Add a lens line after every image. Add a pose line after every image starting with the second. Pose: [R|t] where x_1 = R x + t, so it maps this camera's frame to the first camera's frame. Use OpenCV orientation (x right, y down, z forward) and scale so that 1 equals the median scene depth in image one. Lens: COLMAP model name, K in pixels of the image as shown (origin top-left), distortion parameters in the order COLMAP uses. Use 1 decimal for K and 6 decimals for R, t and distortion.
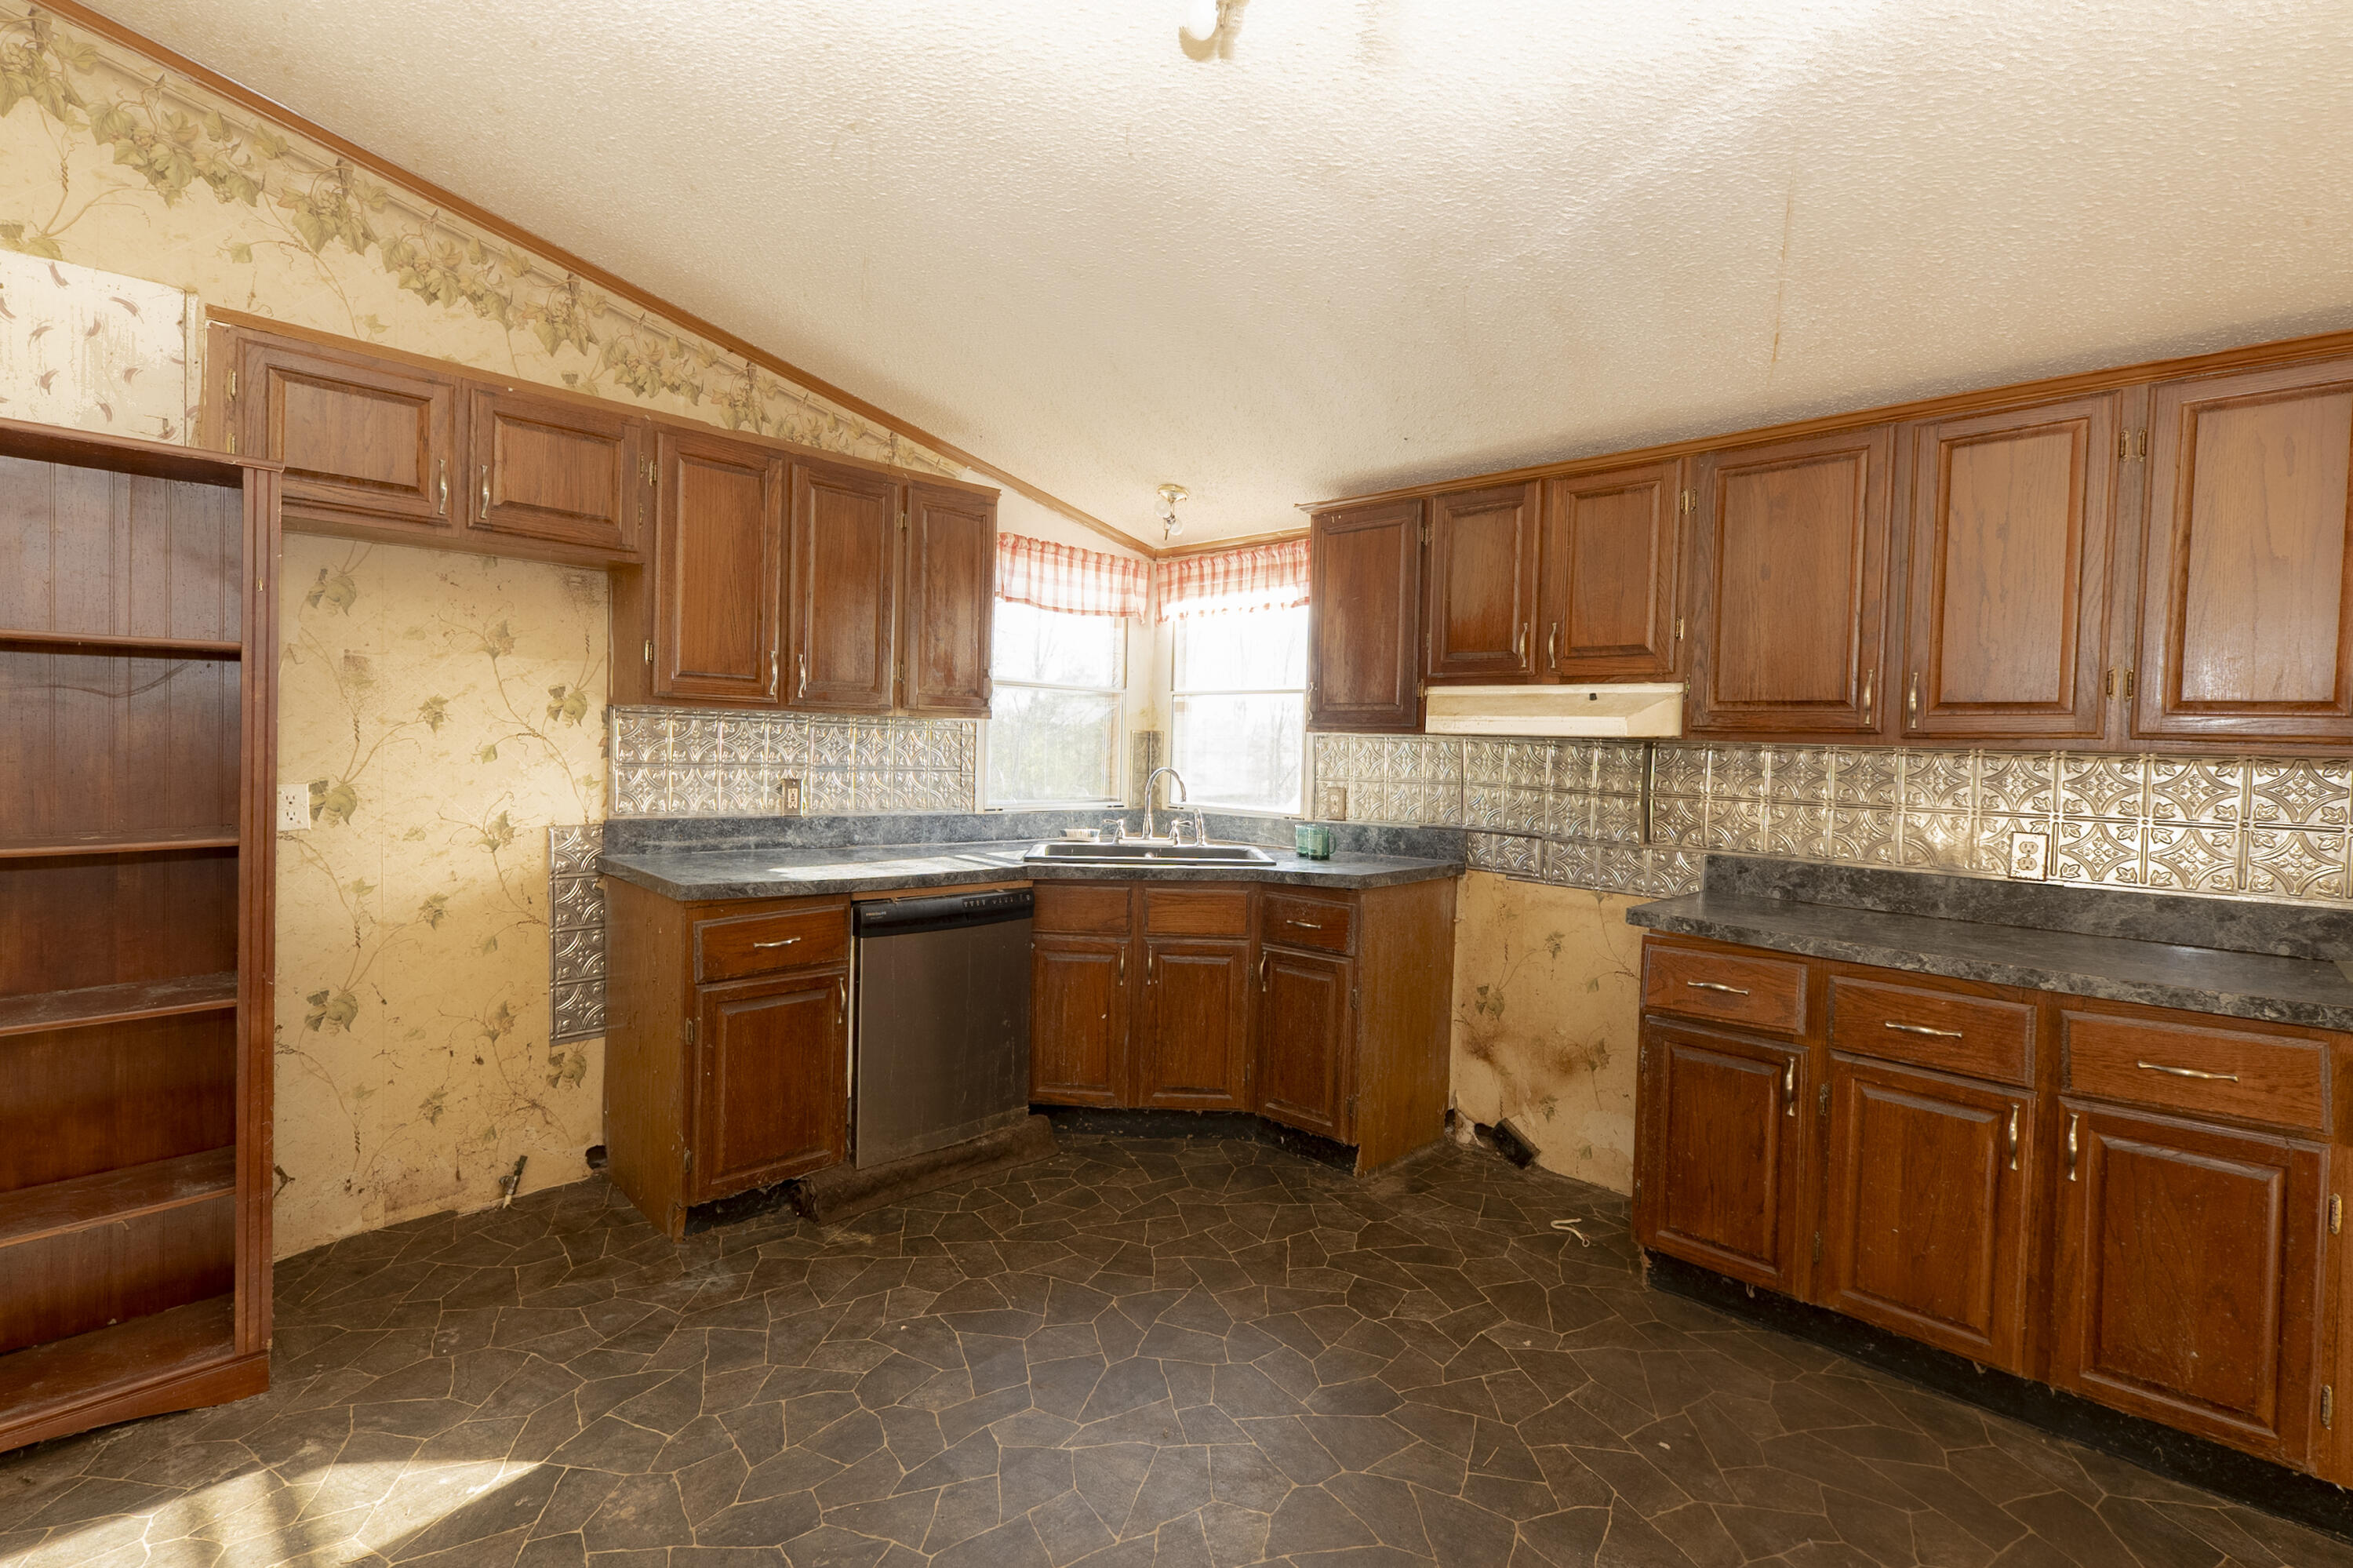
lens RADIAL K [[1016.3, 0, 1158.0], [0, 1016.3, 777.0], [0, 0, 1]] dist [0.005674, 0.000159]
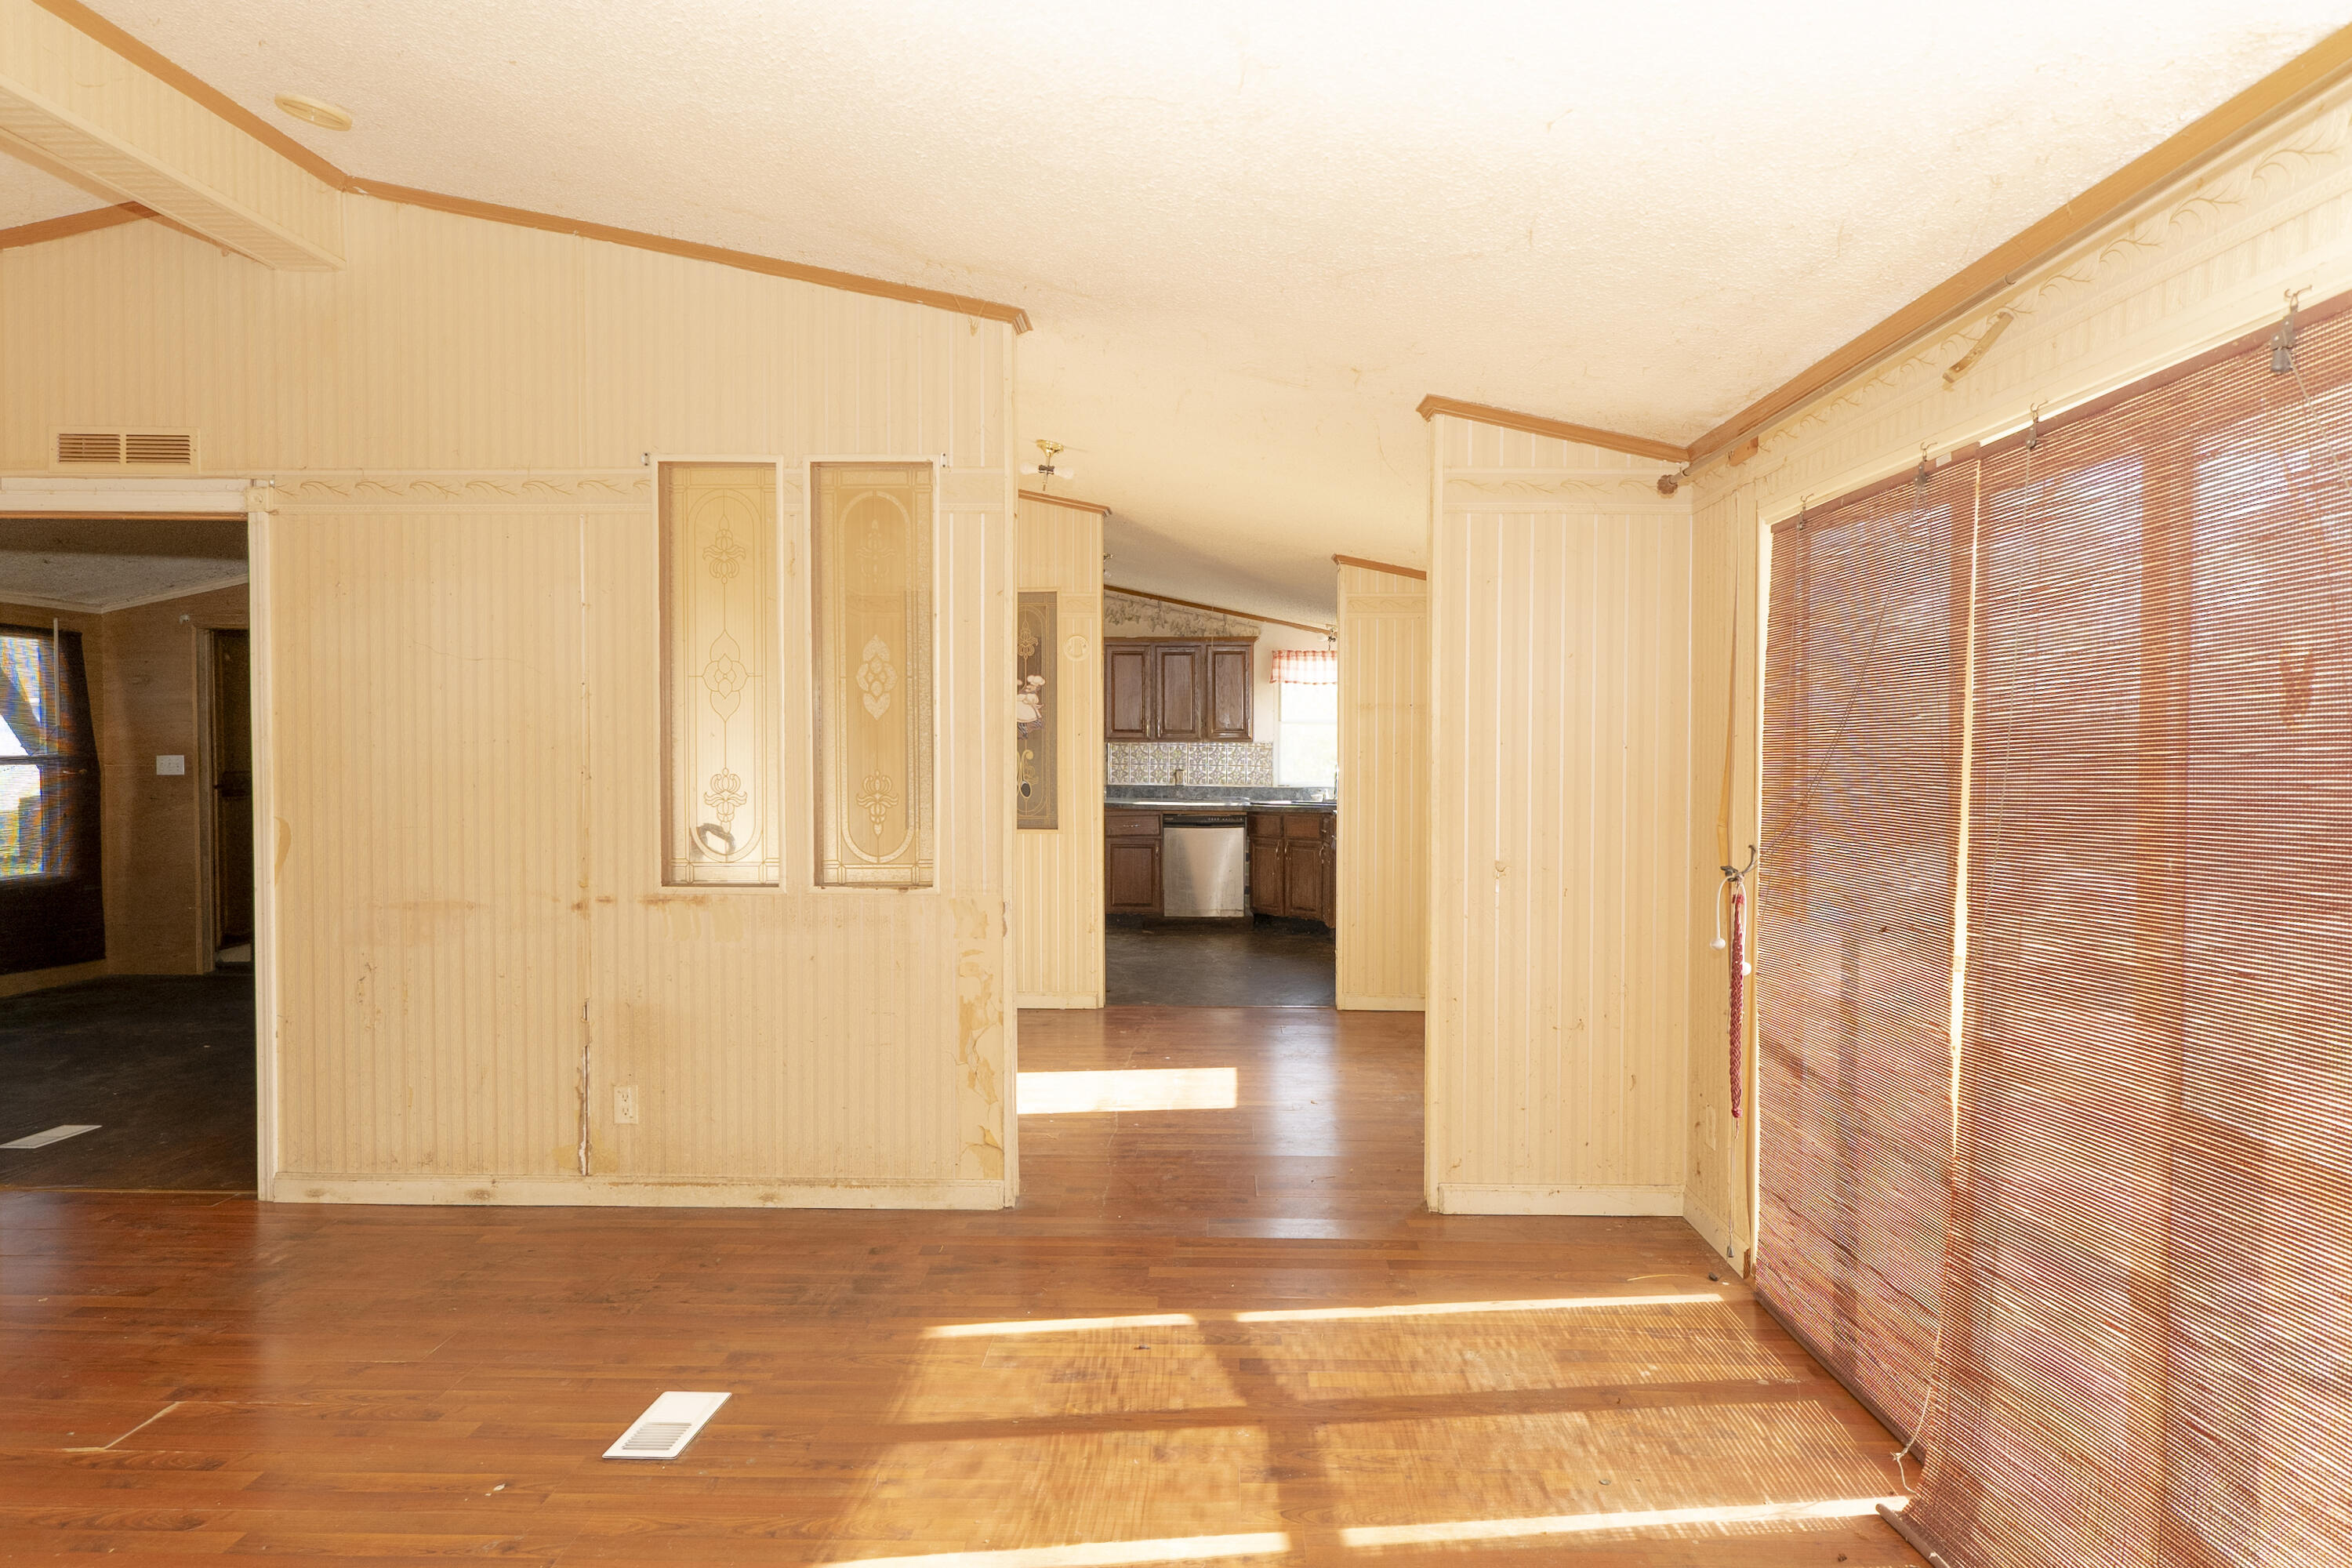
lens RADIAL K [[1460.3, 0, 1169.2], [0, 1460.3, 785.7], [0, 0, 1]] dist [0.007157, 0.004799]
pose [[0.673217, -0.006781, -0.739414, 2.459081], [-0.005072, 0.999892, -0.013788, 0.099187], [0.739427, 0.013033, 0.673110, -1.504221]]
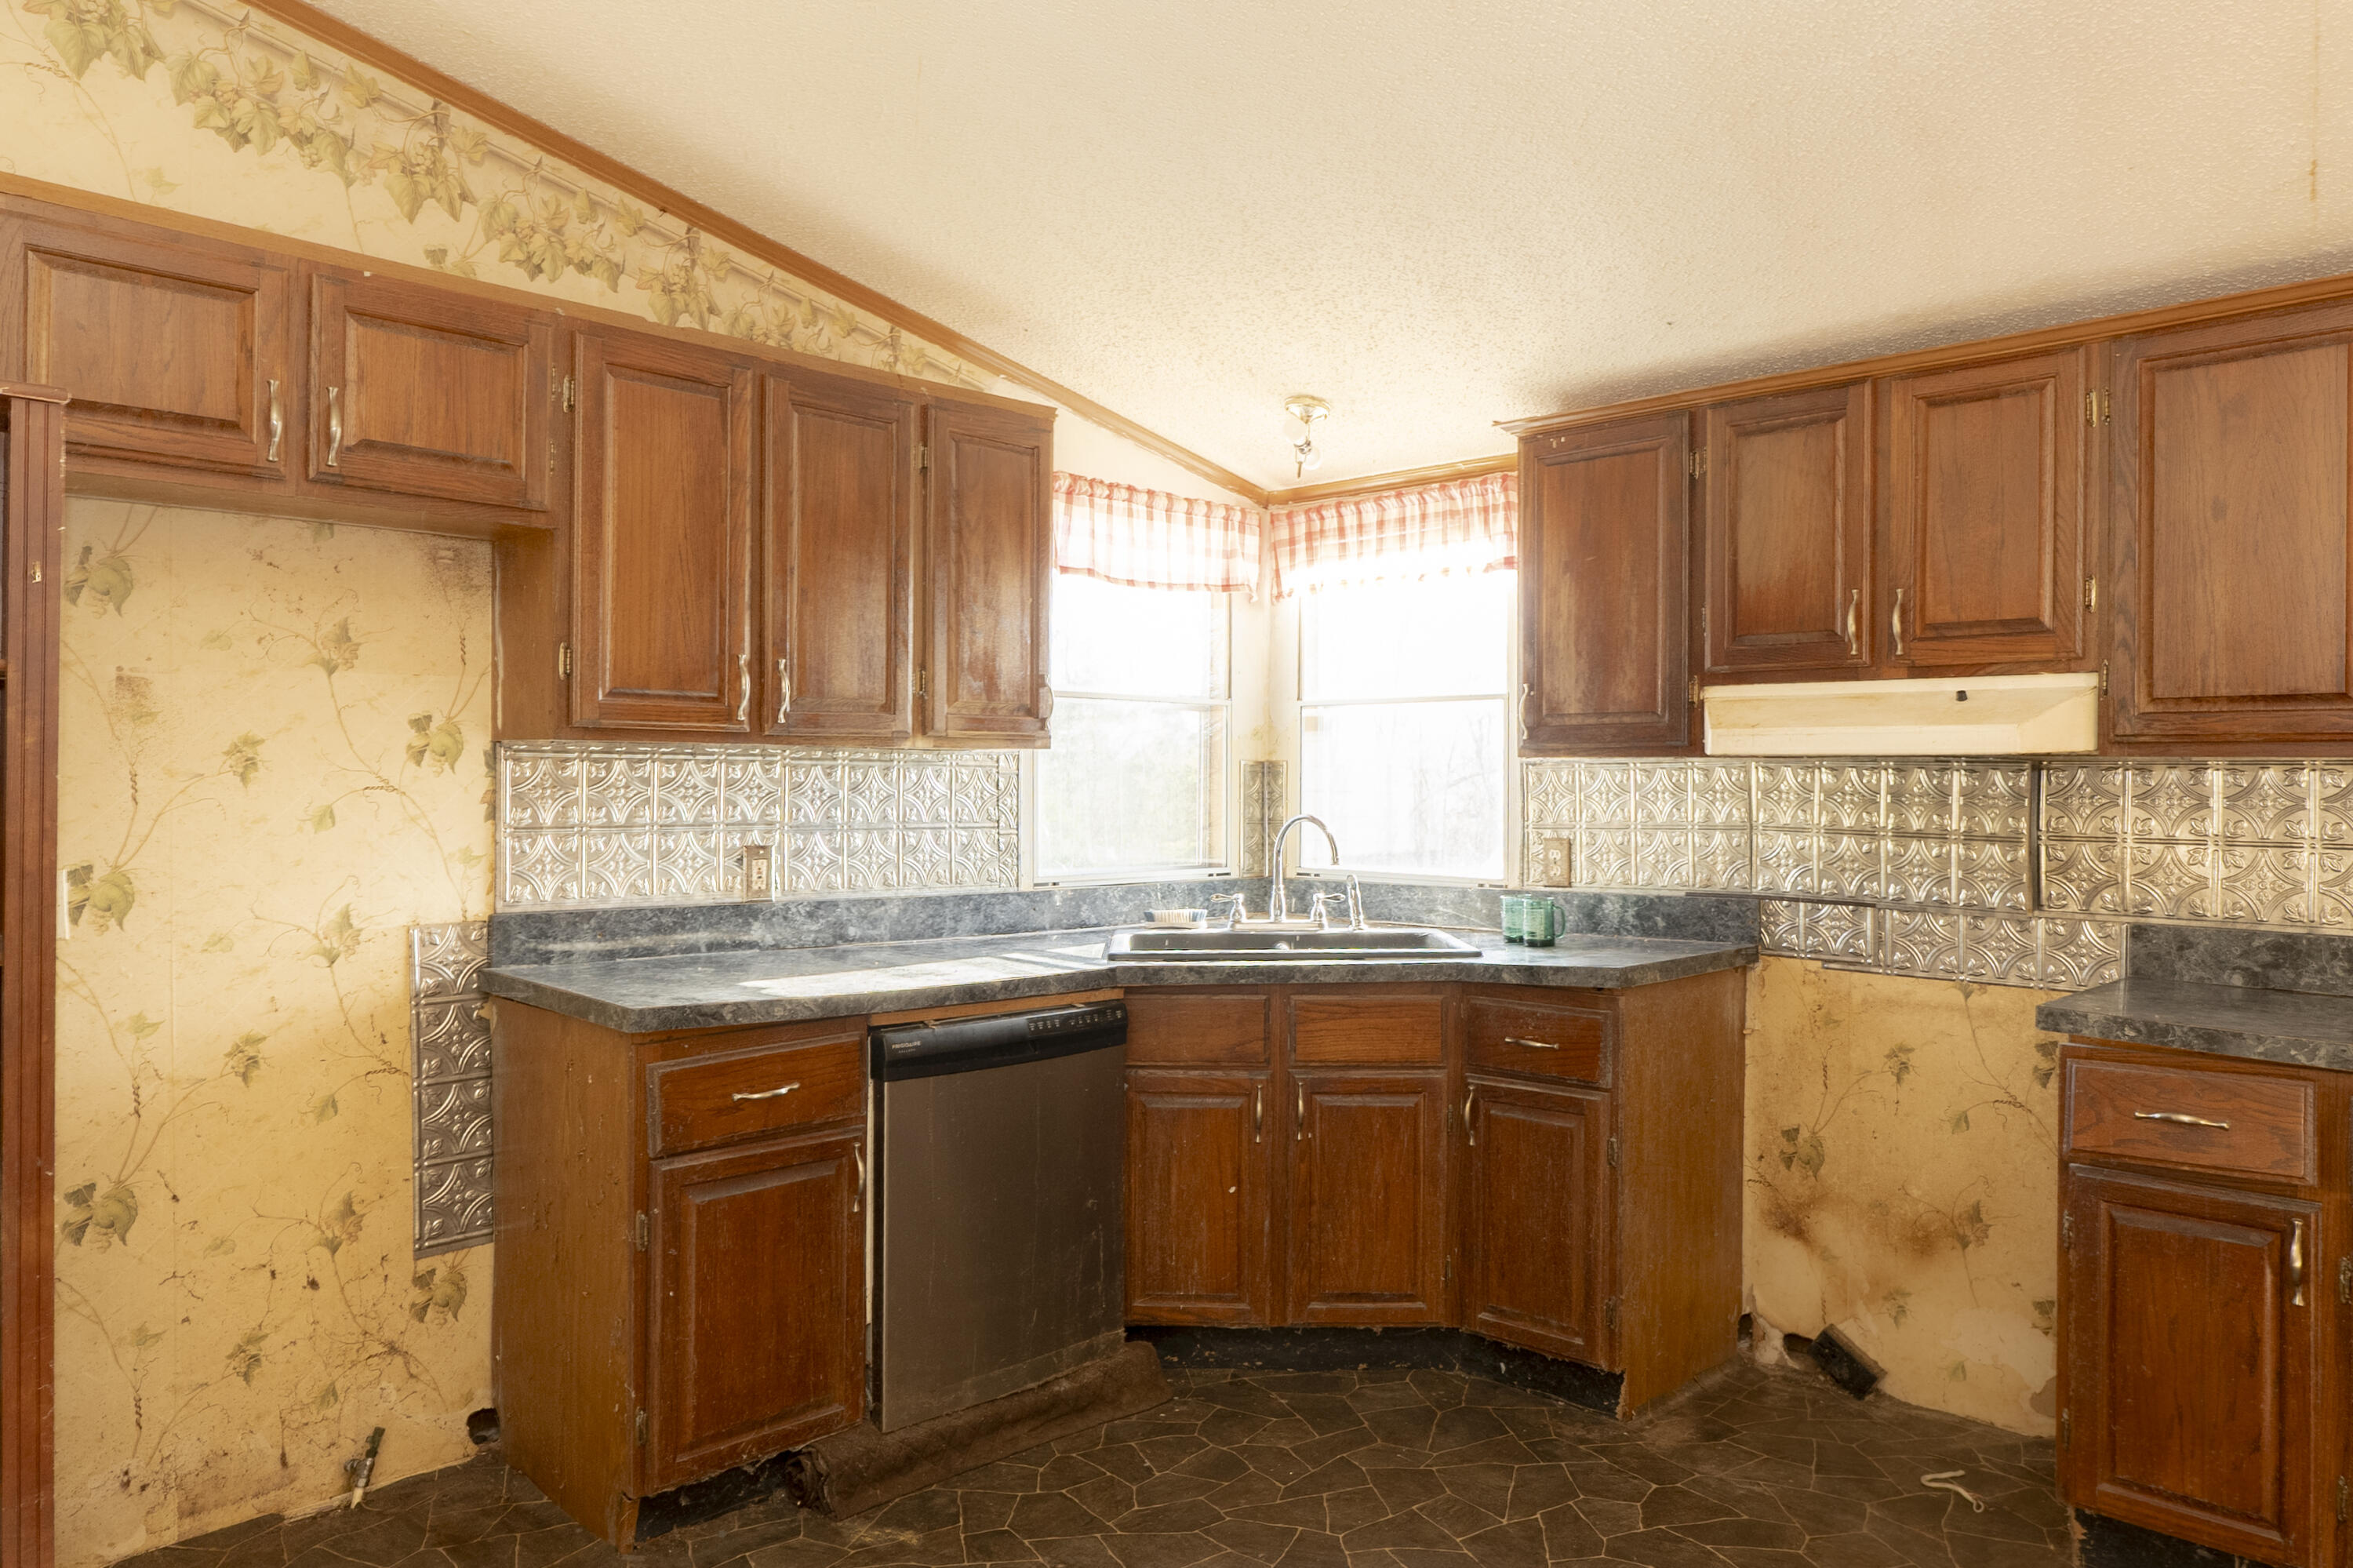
lens RADIAL K [[1519.8, 0, 1234.0], [0, 1519.8, 792.5], [0, 0, 1]] dist [-0.000023, -0.001738]
pose [[0.999458, -0.023375, 0.023175, -0.080927], [0.023918, 0.999440, -0.023409, -0.001987], [-0.022615, 0.023951, 0.999457, -0.002954]]
